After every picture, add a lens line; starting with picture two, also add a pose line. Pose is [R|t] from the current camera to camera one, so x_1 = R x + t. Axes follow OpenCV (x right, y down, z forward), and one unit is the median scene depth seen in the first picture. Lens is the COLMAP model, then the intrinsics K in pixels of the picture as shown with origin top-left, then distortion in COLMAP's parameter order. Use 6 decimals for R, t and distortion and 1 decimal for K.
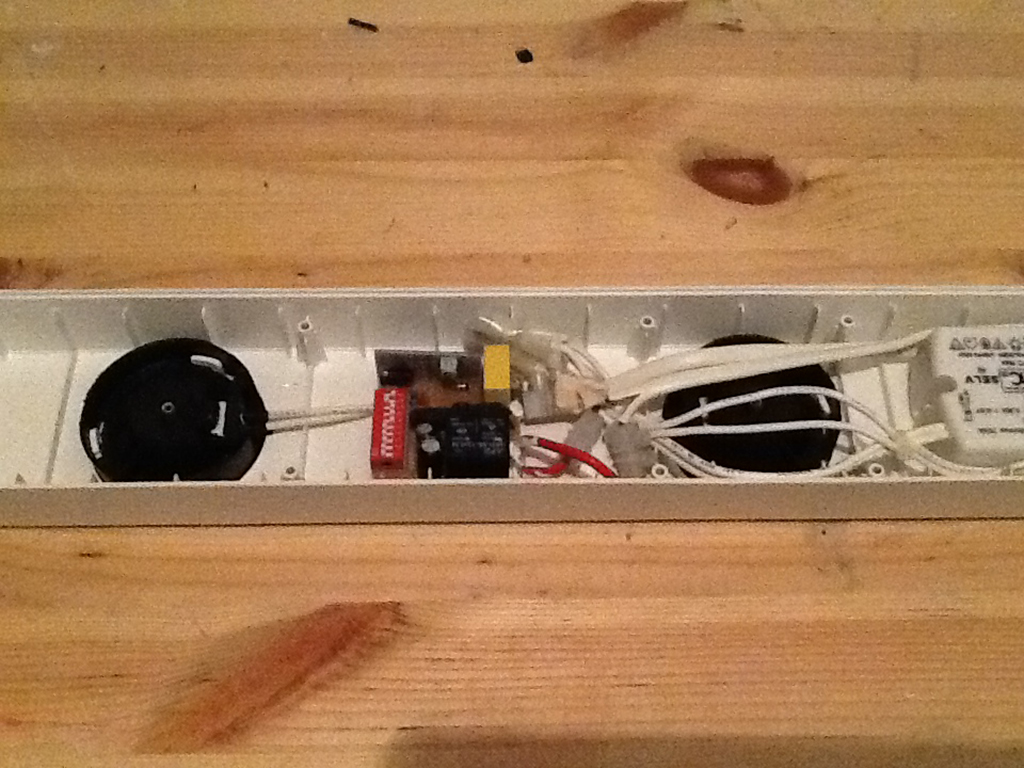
lens RADIAL K [[1314.9, 0, 512.0], [0, 1314.9, 384.0], [0, 0, 1]] dist [-0.001634, -0.020827]
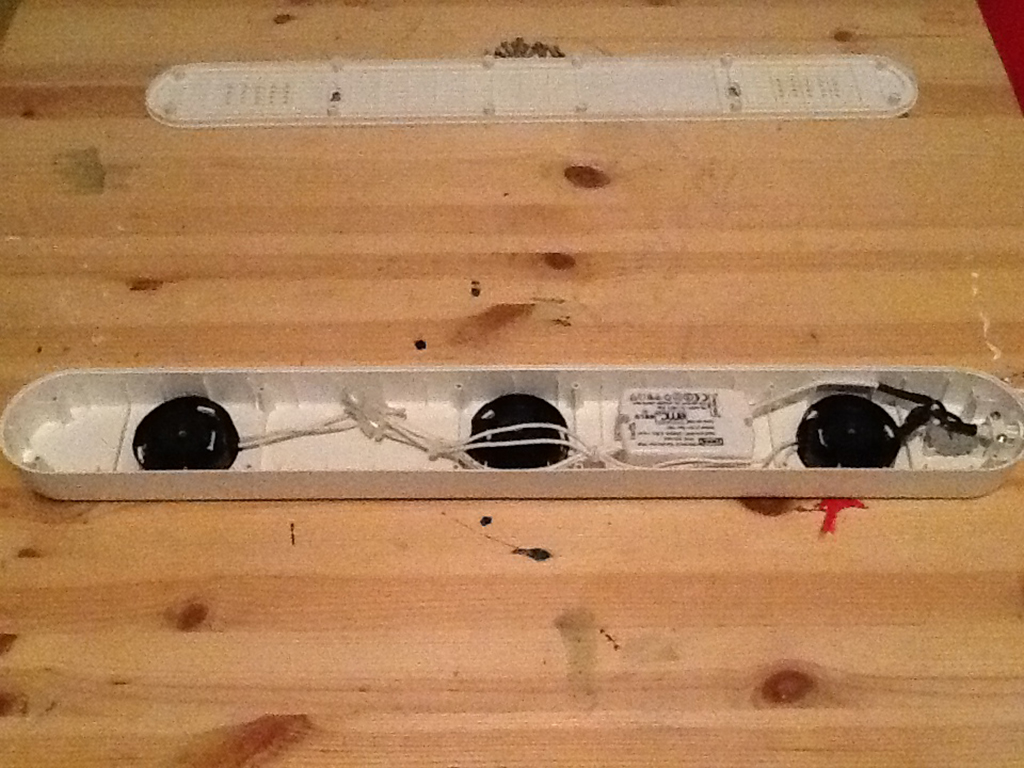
lens RADIAL K [[1307.1, 0, 512.0], [0, 1307.1, 384.0], [0, 0, 1]] dist [0.006049, 0.006166]
pose [[0.999730, -0.002478, -0.023091, 0.217485], [0.000228, 0.995294, -0.096903, 0.119989], [0.023222, 0.096872, 0.995026, -0.729198]]
